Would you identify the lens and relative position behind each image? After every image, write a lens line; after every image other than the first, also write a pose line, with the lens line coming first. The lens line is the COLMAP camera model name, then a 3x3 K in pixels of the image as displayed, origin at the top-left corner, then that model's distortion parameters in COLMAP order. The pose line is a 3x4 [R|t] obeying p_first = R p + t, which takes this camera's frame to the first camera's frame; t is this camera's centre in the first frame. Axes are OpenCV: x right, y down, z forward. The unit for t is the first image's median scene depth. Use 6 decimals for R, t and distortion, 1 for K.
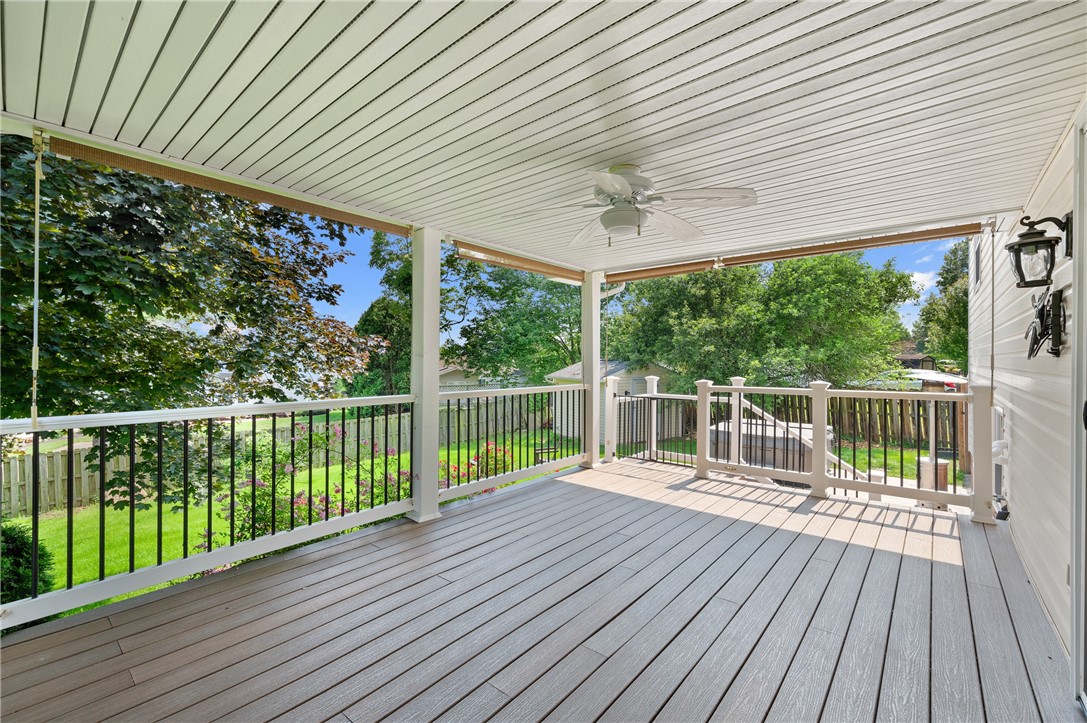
lens RADIAL K [[458.2, 0, 543.0], [0, 458.2, 357.3], [0, 0, 1]] dist [-0.000955, -0.000214]
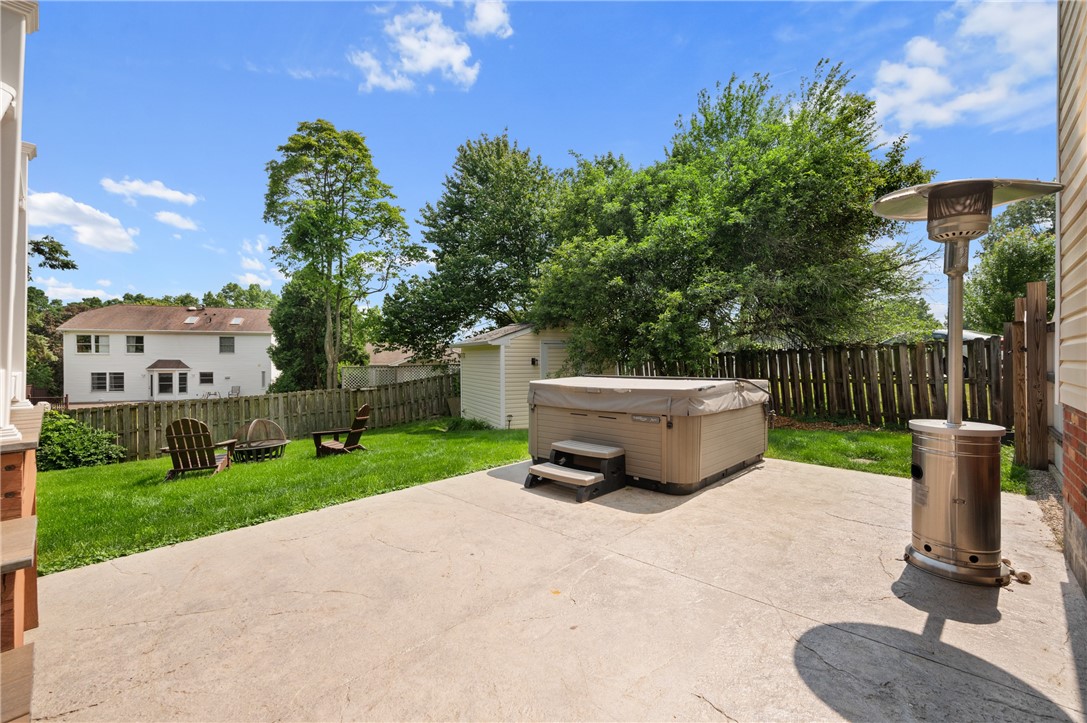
lens RADIAL K [[458.2, 0, 542.7], [0, 458.2, 361.5], [0, 0, 1]] dist [-0.000955, -0.000214]
pose [[0.998914, -0.002376, -0.046541, 0.269082], [0.002890, 0.999936, 0.010975, 0.083261], [0.046512, -0.011097, 0.998856, 0.307470]]
